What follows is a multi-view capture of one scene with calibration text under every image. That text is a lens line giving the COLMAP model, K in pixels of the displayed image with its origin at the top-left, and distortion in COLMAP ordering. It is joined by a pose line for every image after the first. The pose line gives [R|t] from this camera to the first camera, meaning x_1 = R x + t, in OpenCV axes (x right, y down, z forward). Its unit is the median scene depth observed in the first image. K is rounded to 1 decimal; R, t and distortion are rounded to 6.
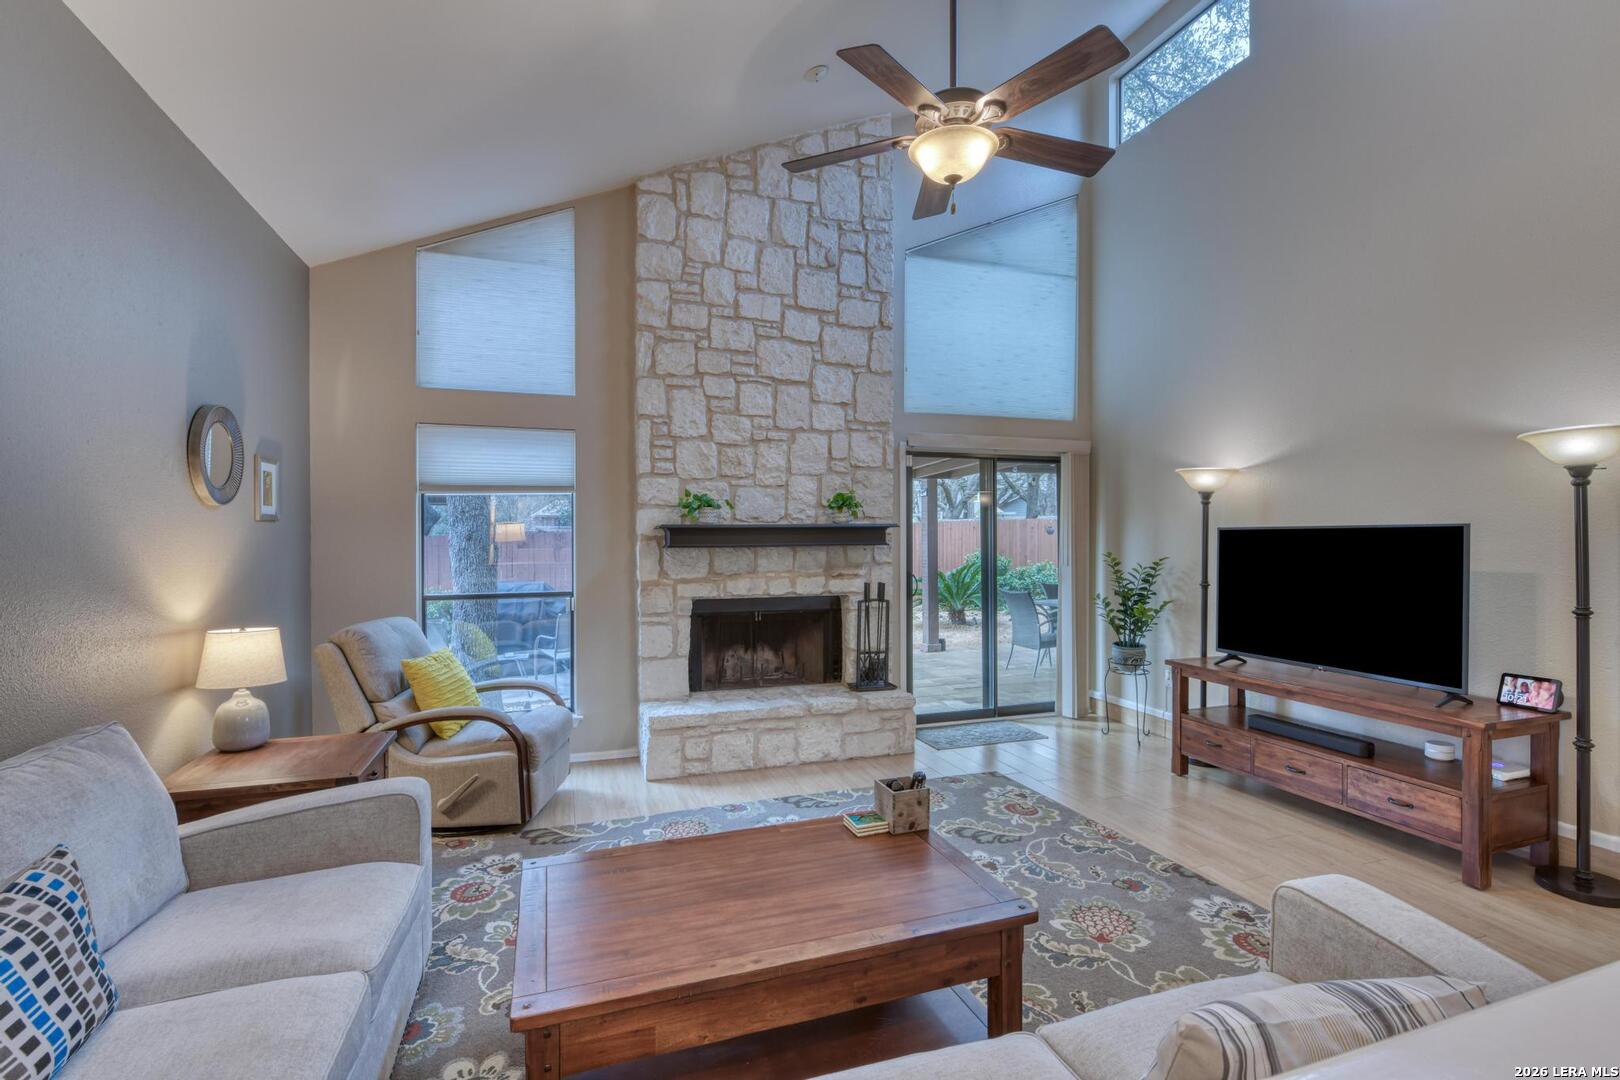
lens RADIAL K [[715.7, 0, 799.2], [0, 715.7, 540.8], [0, 0, 1]] dist [-0.004547, -0.000622]
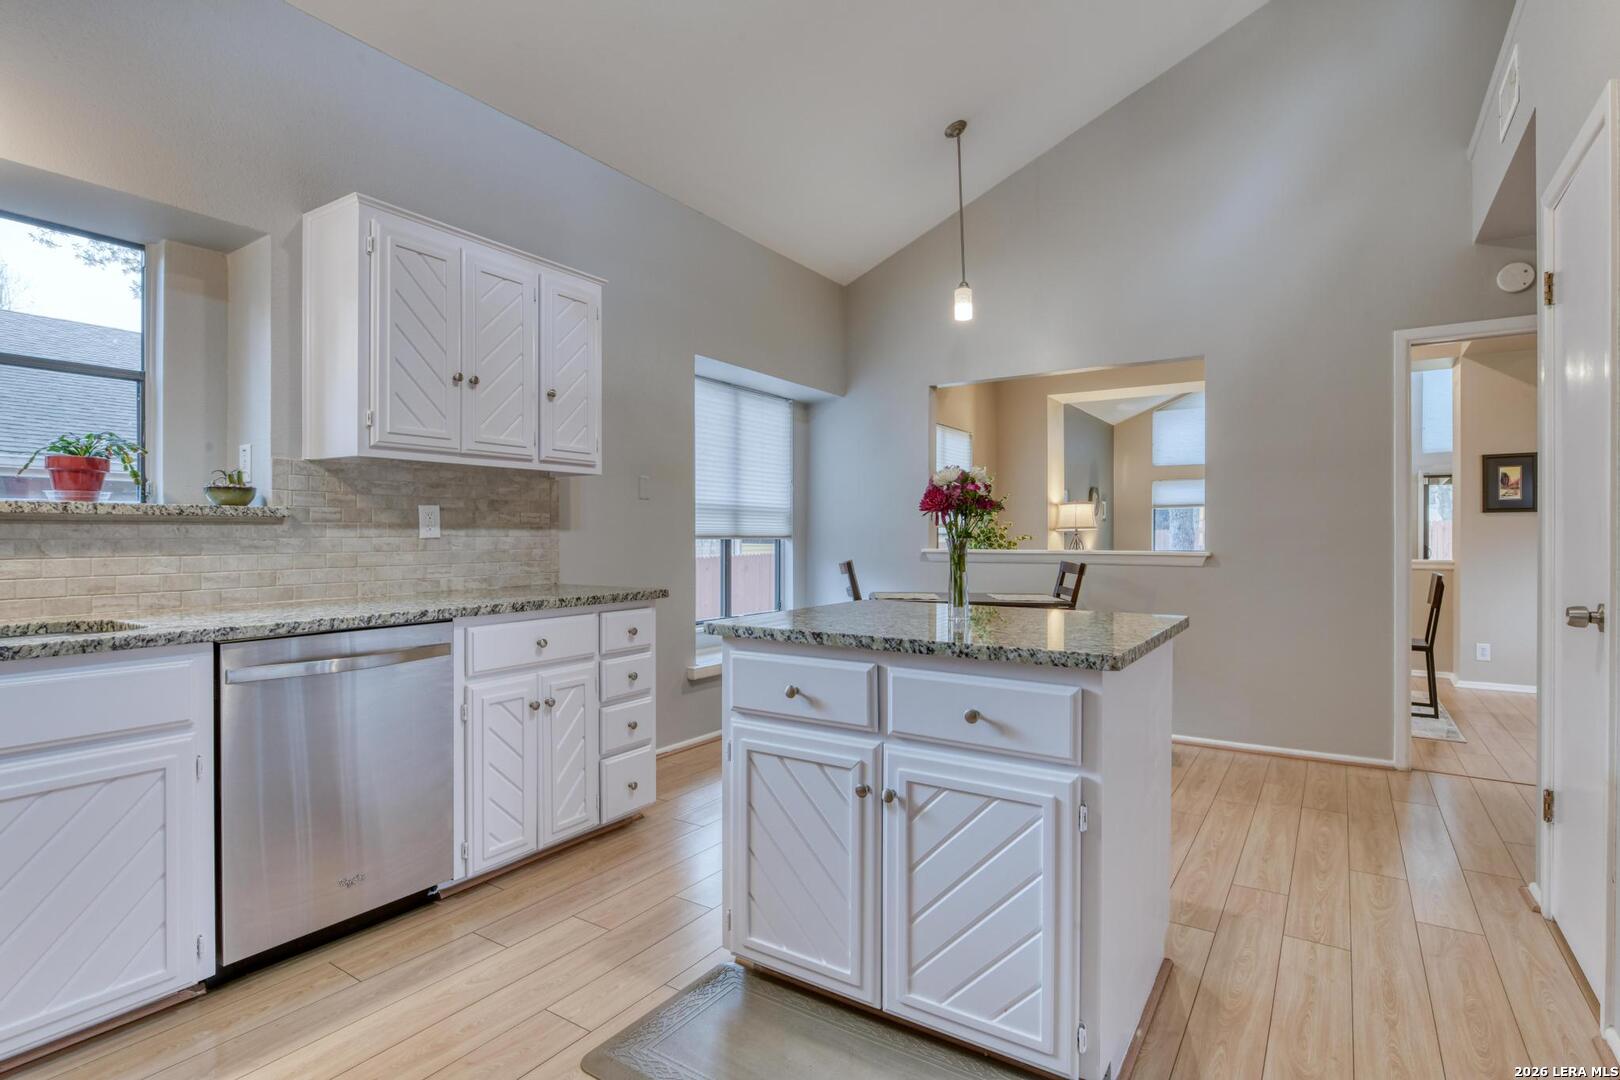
lens RADIAL K [[808.5, 0, 803.7], [0, 808.5, 542.3], [0, 0, 1]] dist [-0.005077, -0.000463]
pose [[0.619112, 0.010574, -0.785232, 1.173034], [-0.004432, 0.999940, 0.009971, 0.040109], [0.785290, -0.002693, 0.619122, -2.149917]]
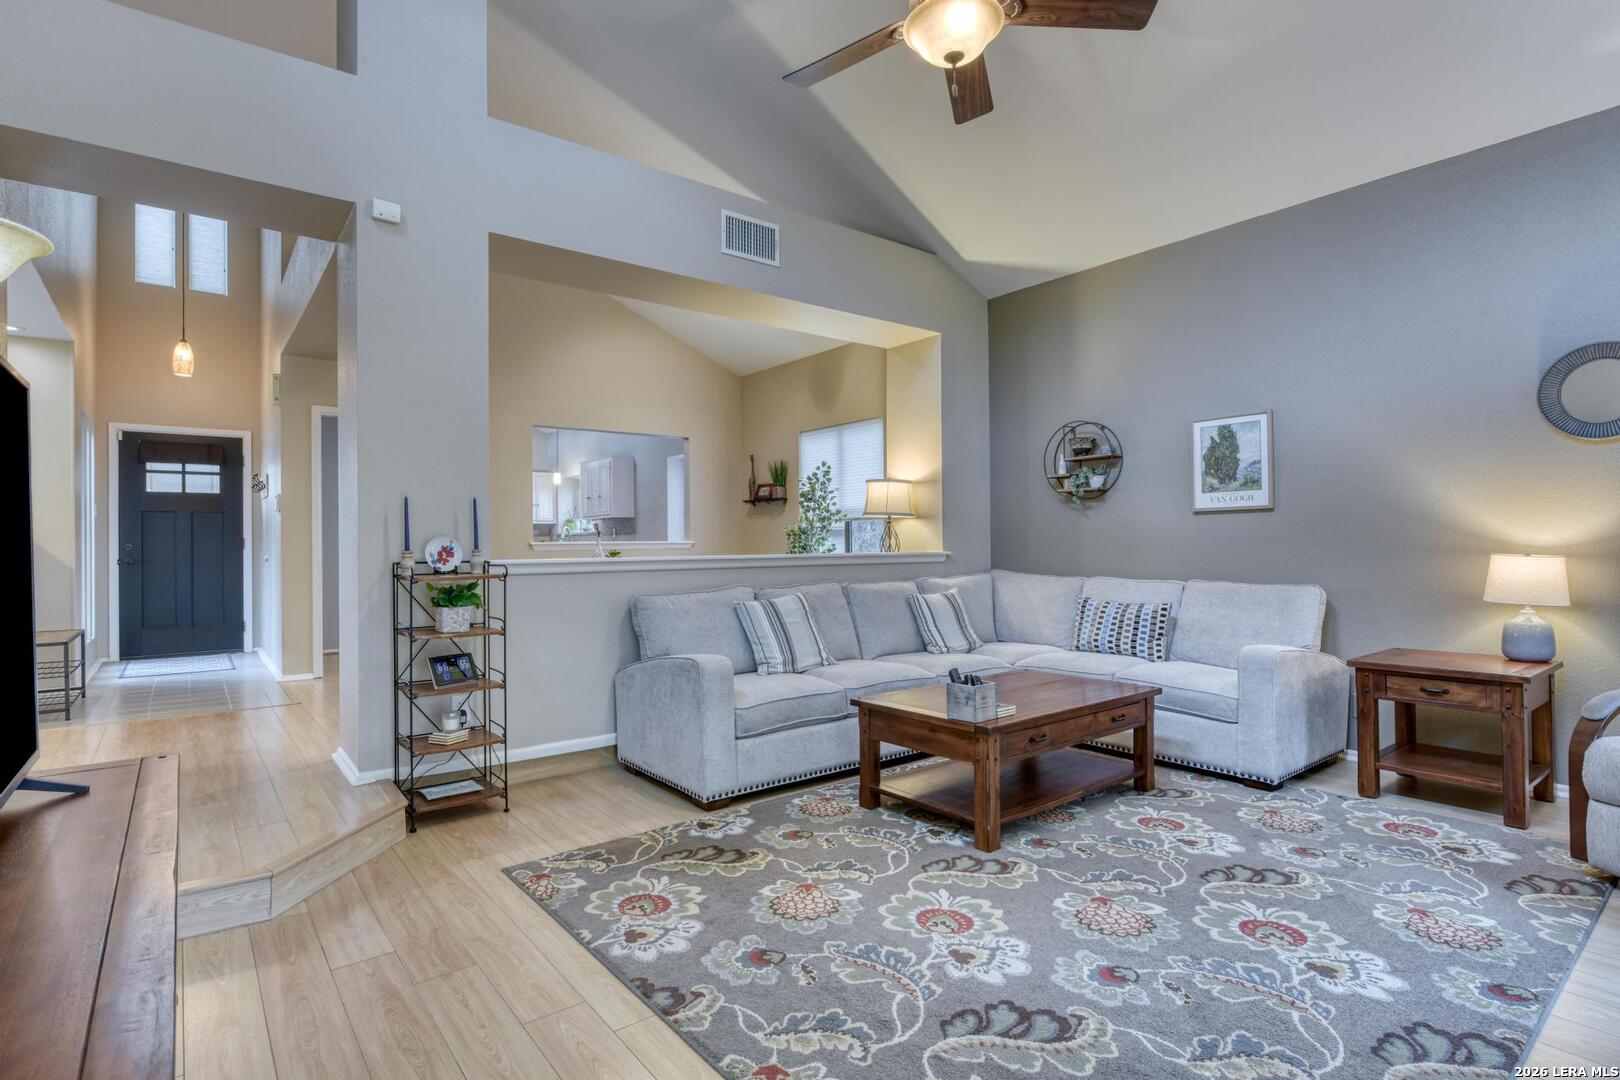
lens RADIAL K [[802.0, 0, 802.8], [0, 802.0, 541.4], [0, 0, 1]] dist [-0.005616, -0.000076]
pose [[-0.940726, 0.011639, -0.338967, 0.590334], [0.013090, 0.999912, -0.001996, 0.077610], [0.338914, -0.006315, -0.940796, 1.504391]]
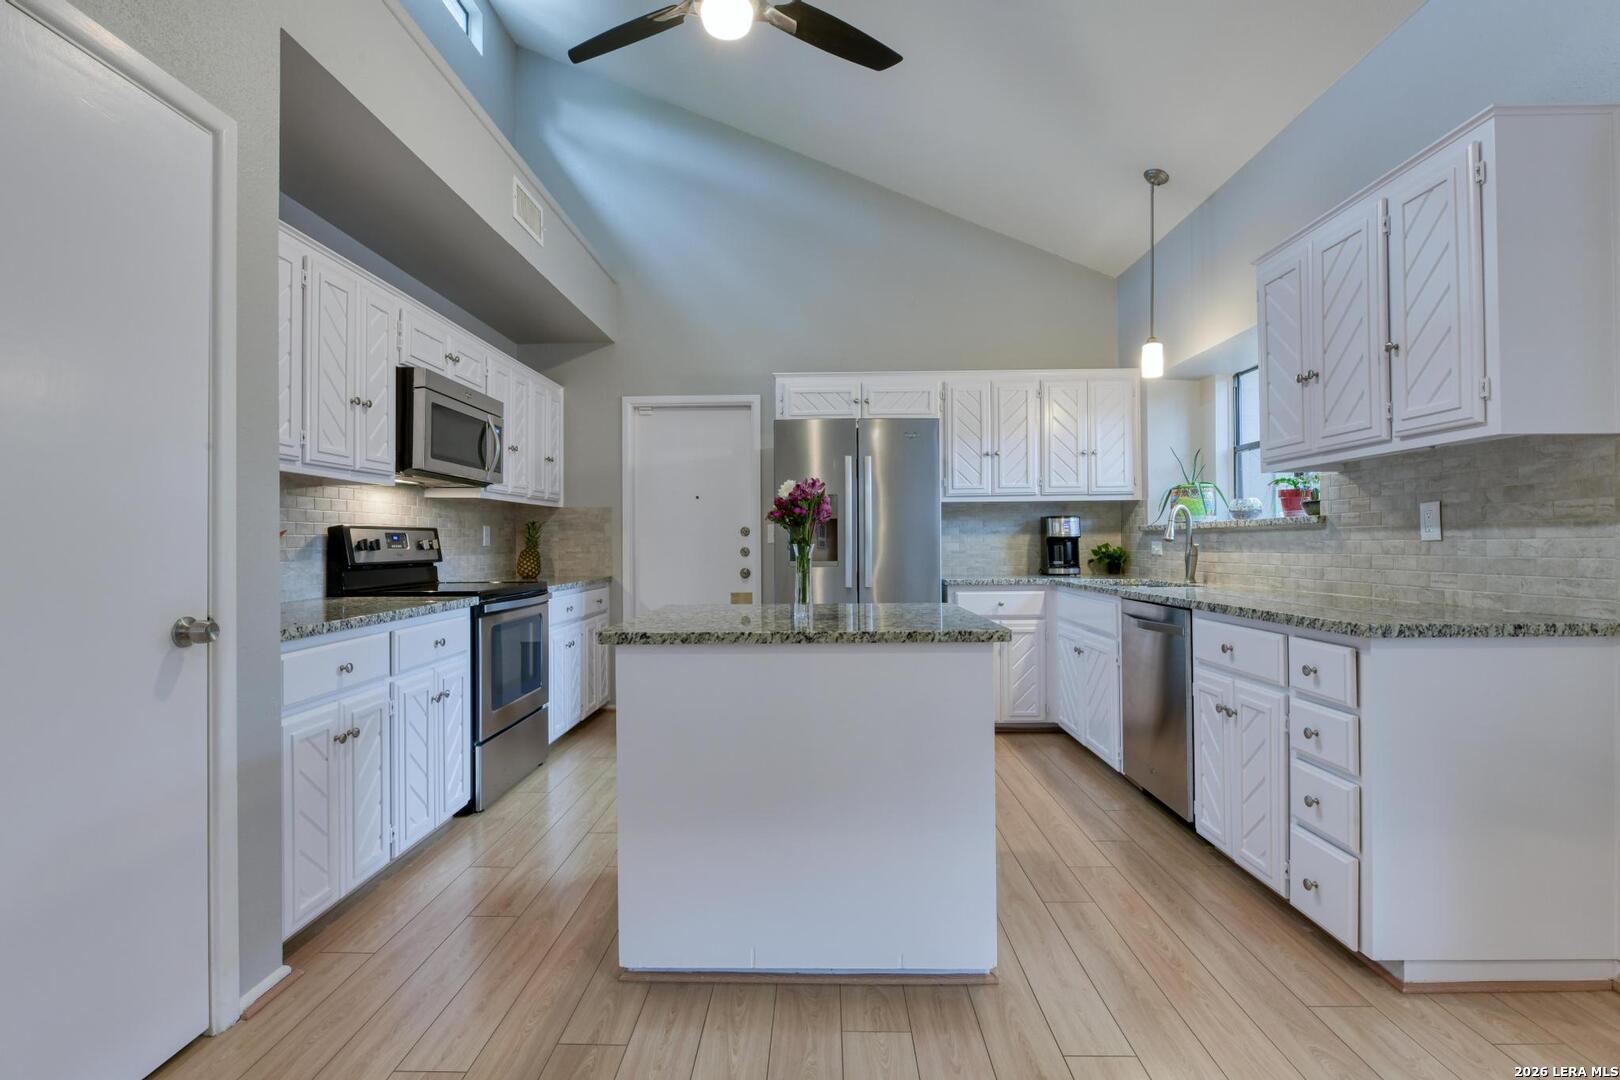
lens RADIAL K [[744.0, 0, 805.2], [0, 744.0, 539.2], [0, 0, 1]] dist [-0.005060, -0.000724]
pose [[-0.942280, 0.013144, 0.334568, 0.526210], [0.012110, 0.999913, -0.005176, 0.041451], [-0.334607, -0.000826, -0.942357, -1.037097]]
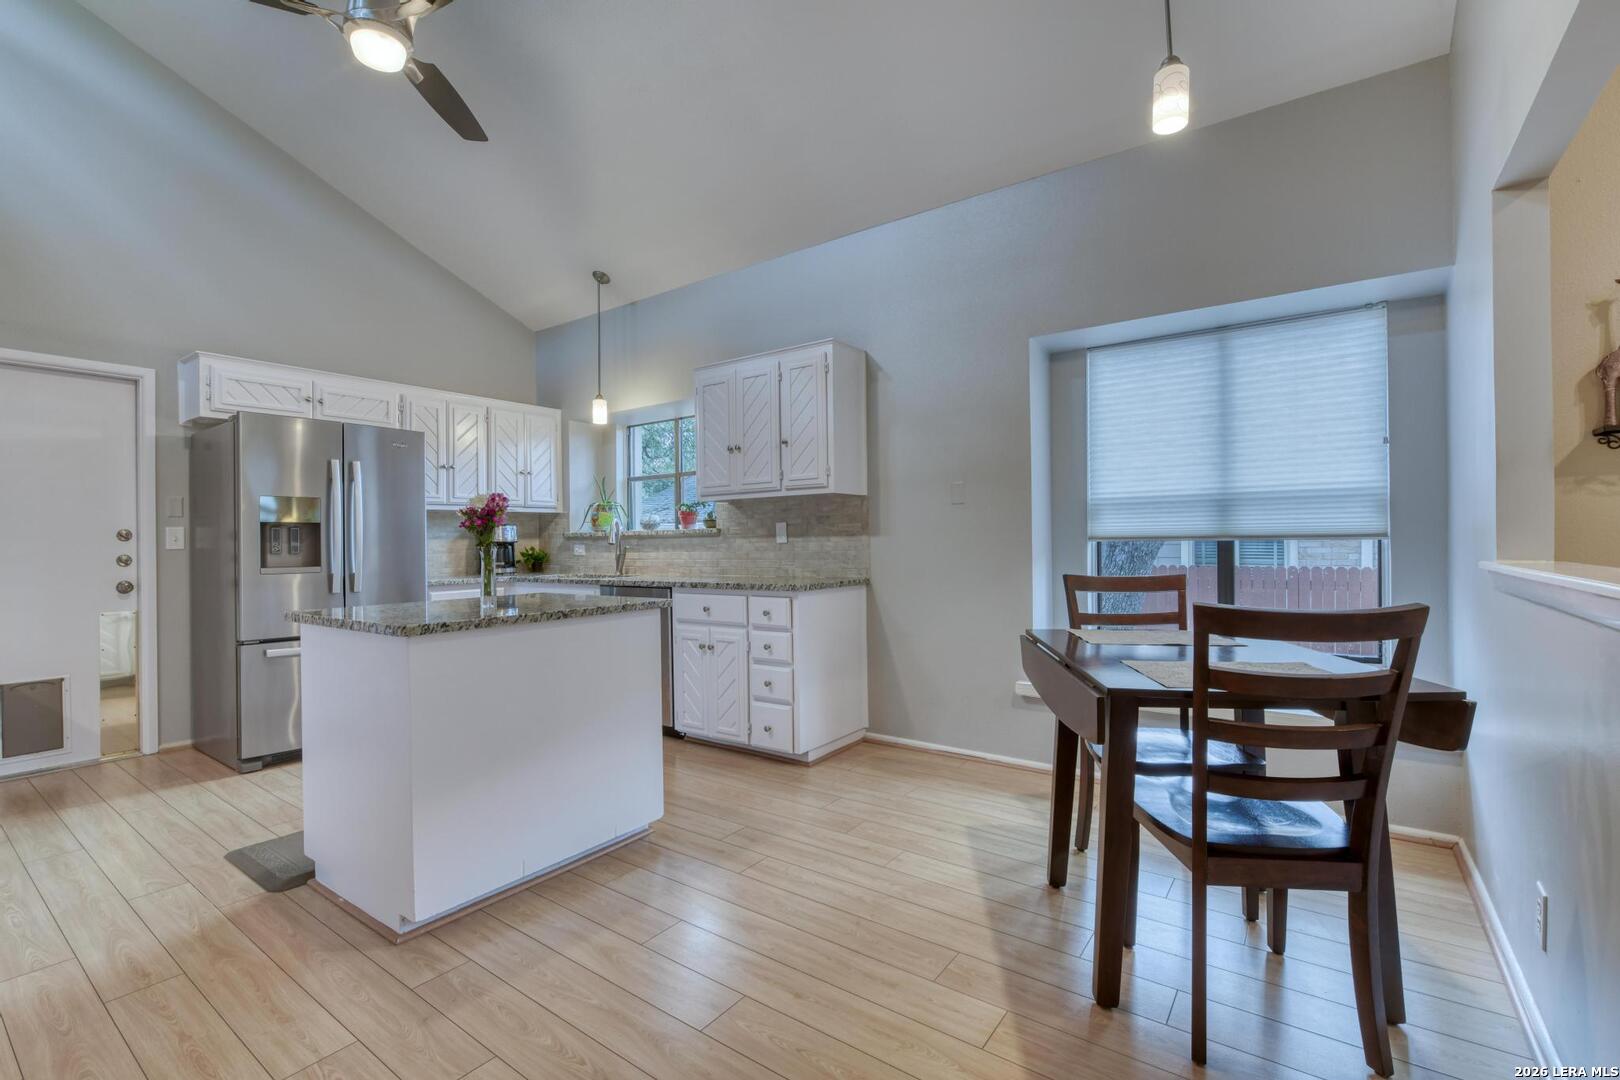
lens RADIAL K [[715.7, 0, 799.2], [0, 715.7, 540.8], [0, 0, 1]] dist [-0.004547, -0.000622]
pose [[-0.814613, 0.014636, -0.579820, 0.924643], [0.015525, 0.999874, 0.003428, 0.038413], [0.579797, -0.006209, -0.814737, -0.836825]]
